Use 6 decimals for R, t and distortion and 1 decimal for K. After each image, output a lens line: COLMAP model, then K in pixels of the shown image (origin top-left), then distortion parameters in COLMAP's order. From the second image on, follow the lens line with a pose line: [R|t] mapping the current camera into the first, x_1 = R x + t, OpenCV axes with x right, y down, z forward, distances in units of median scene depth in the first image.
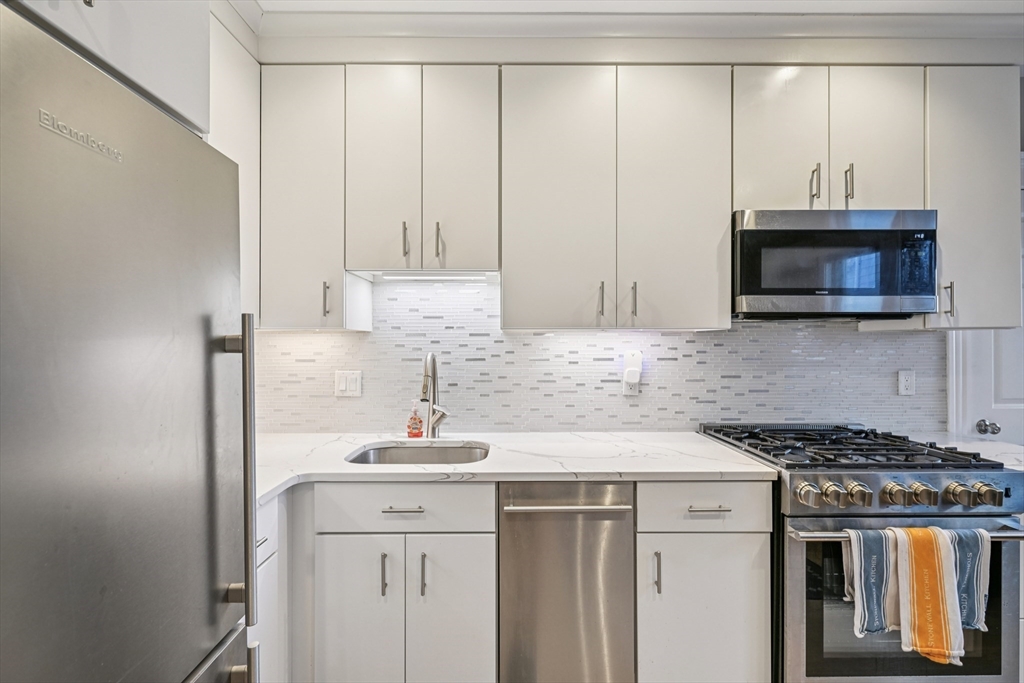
lens RADIAL K [[456.3, 0, 510.2], [0, 456.3, 342.6], [0, 0, 1]] dist [-0.000678, 0.000113]
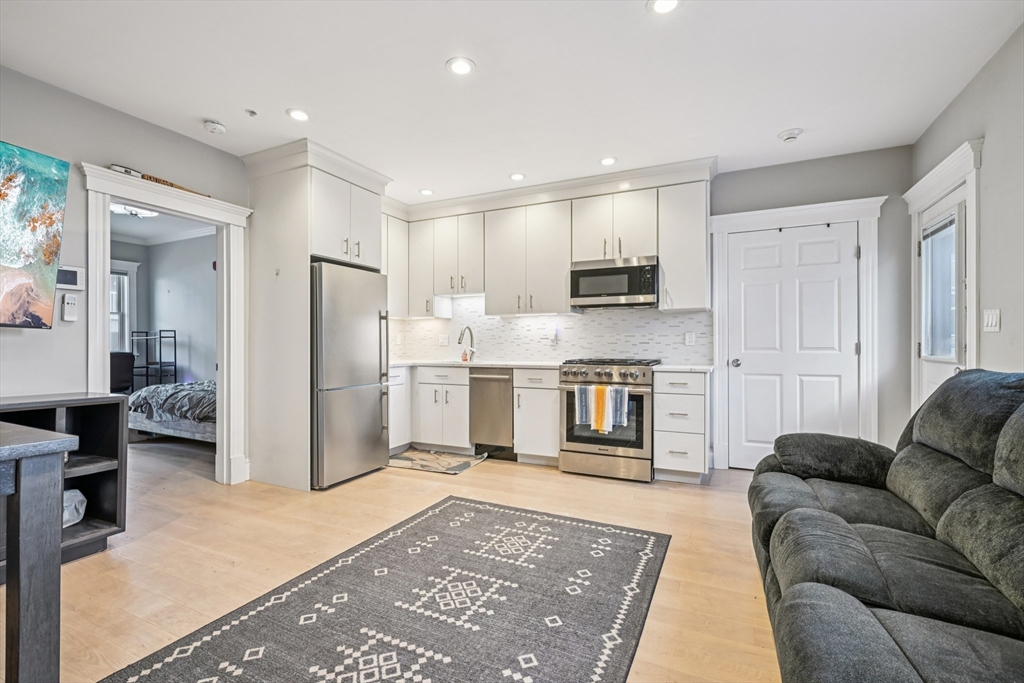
lens RADIAL K [[459.2, 0, 507.4], [0, 459.2, 344.4], [0, 0, 1]] dist [-0.000713, 0.000009]
pose [[0.898277, 0.001663, -0.439427, 1.149977], [-0.000868, 0.999998, 0.002010, 0.120982], [0.439429, -0.001424, 0.898276, -1.178478]]
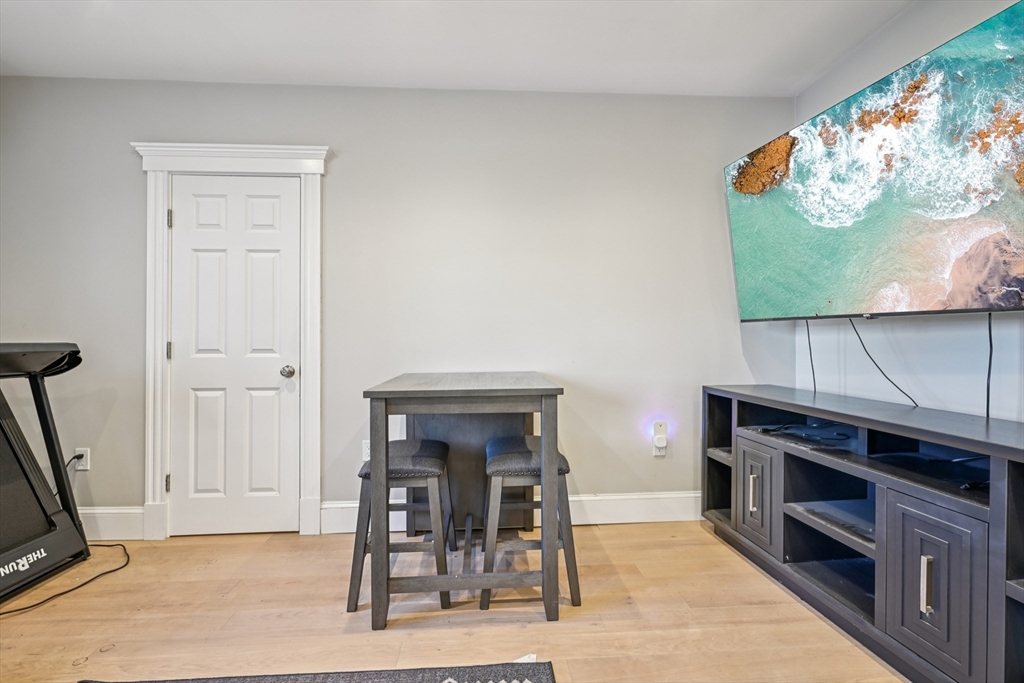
lens RADIAL K [[459.6, 0, 512.2], [0, 459.6, 342.8], [0, 0, 1]] dist [0.000309, -0.000032]
pose [[-0.998199, 0.004887, -0.059784, 0.298431], [0.005229, 0.999971, -0.005550, 0.128517], [0.059755, -0.005852, -0.998196, -0.019780]]
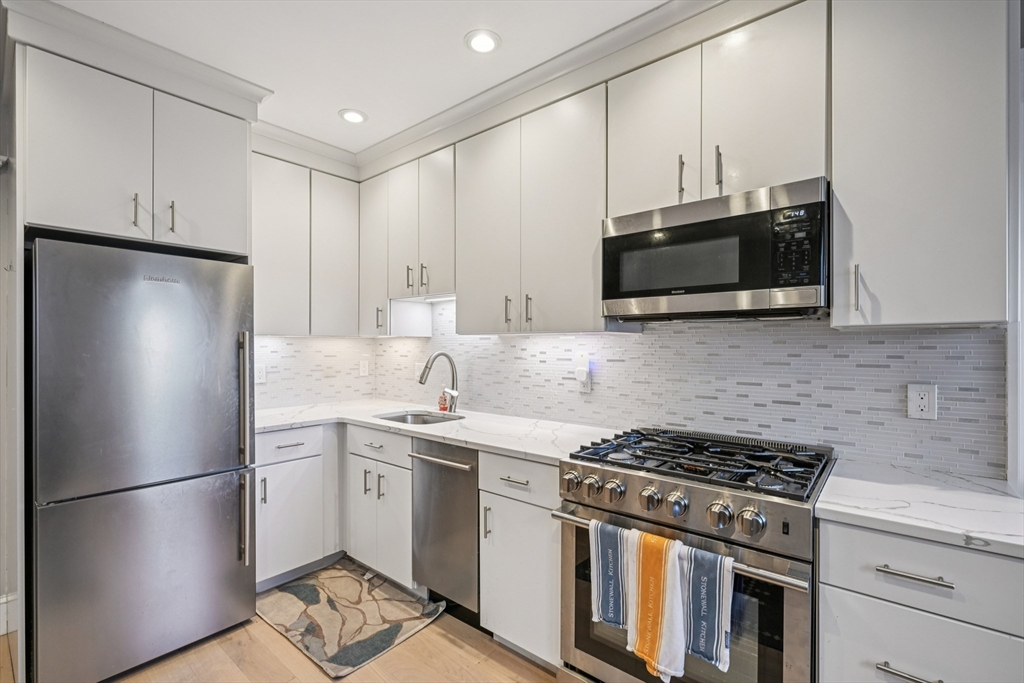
lens RADIAL K [[460.9, 0, 508.0], [0, 460.9, 347.2], [0, 0, 1]] dist [-0.000834, -0.000195]
pose [[0.760873, 0.004550, -0.648885, 0.944529], [-0.001567, 0.999985, 0.005175, 0.000919], [0.648899, -0.002921, 0.760869, 0.037600]]
